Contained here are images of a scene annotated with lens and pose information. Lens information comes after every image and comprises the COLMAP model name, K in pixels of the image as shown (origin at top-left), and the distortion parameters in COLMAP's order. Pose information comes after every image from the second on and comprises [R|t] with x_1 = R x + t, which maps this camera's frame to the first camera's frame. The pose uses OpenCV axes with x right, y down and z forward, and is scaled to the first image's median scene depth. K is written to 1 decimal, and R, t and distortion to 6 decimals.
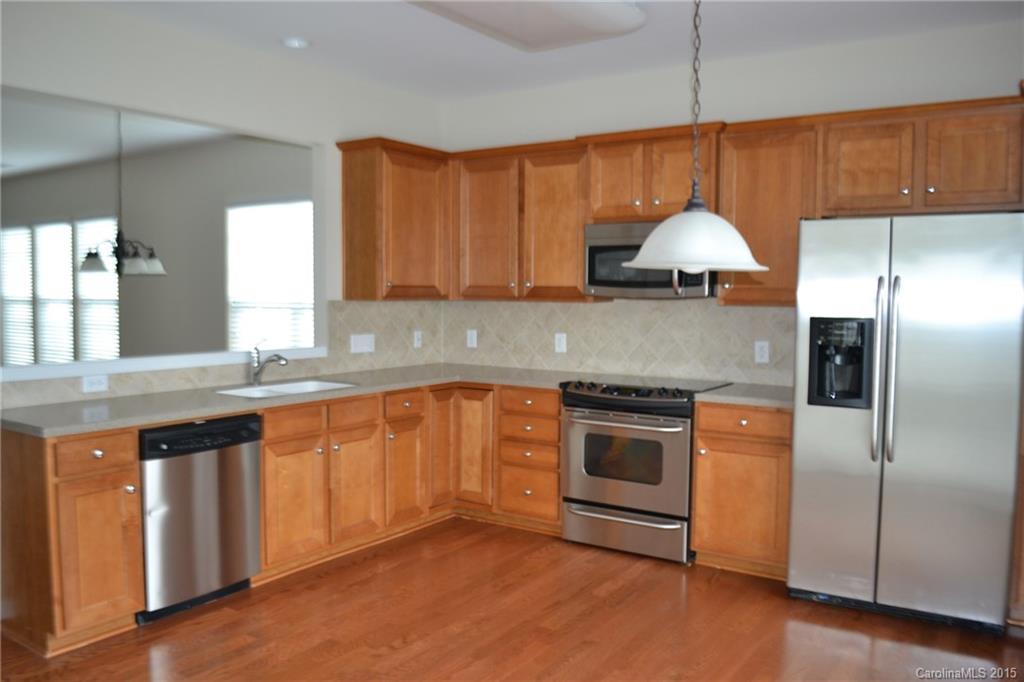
lens RADIAL K [[823.8, 0, 506.3], [0, 823.8, 343.2], [0, 0, 1]] dist [-0.076298, 0.011292]
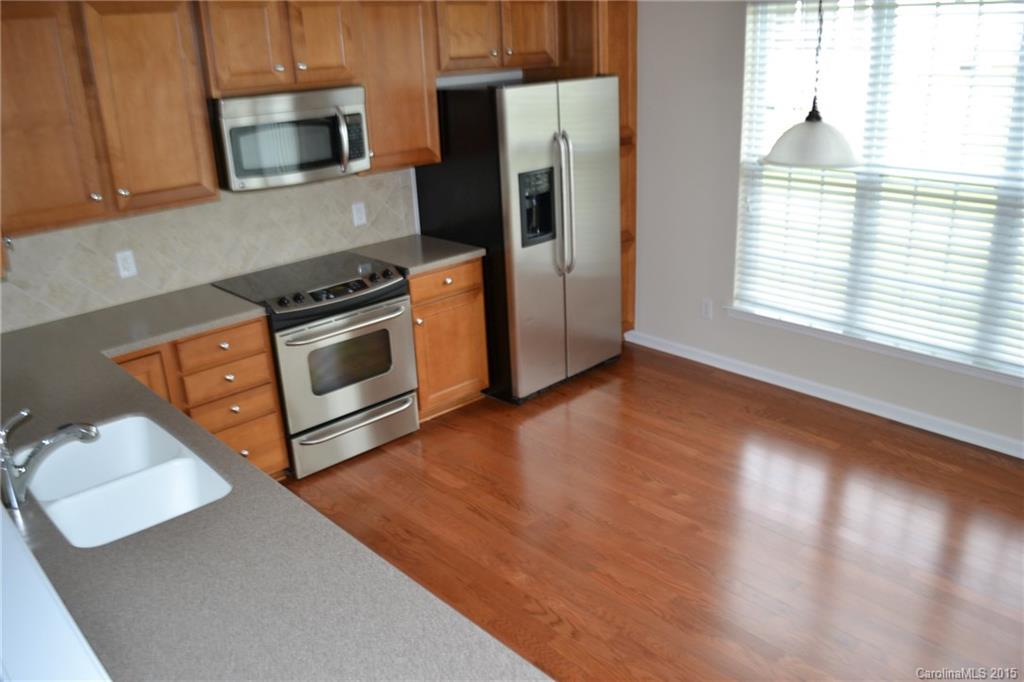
lens RADIAL K [[823.8, 0, 504.4], [0, 823.8, 337.6], [0, 0, 1]] dist [-0.076298, 0.011292]
pose [[0.222554, -0.350122, 0.909882, -0.643649], [0.109139, 0.936369, 0.333619, -0.170839], [-0.968792, 0.025056, 0.246604, 0.615024]]
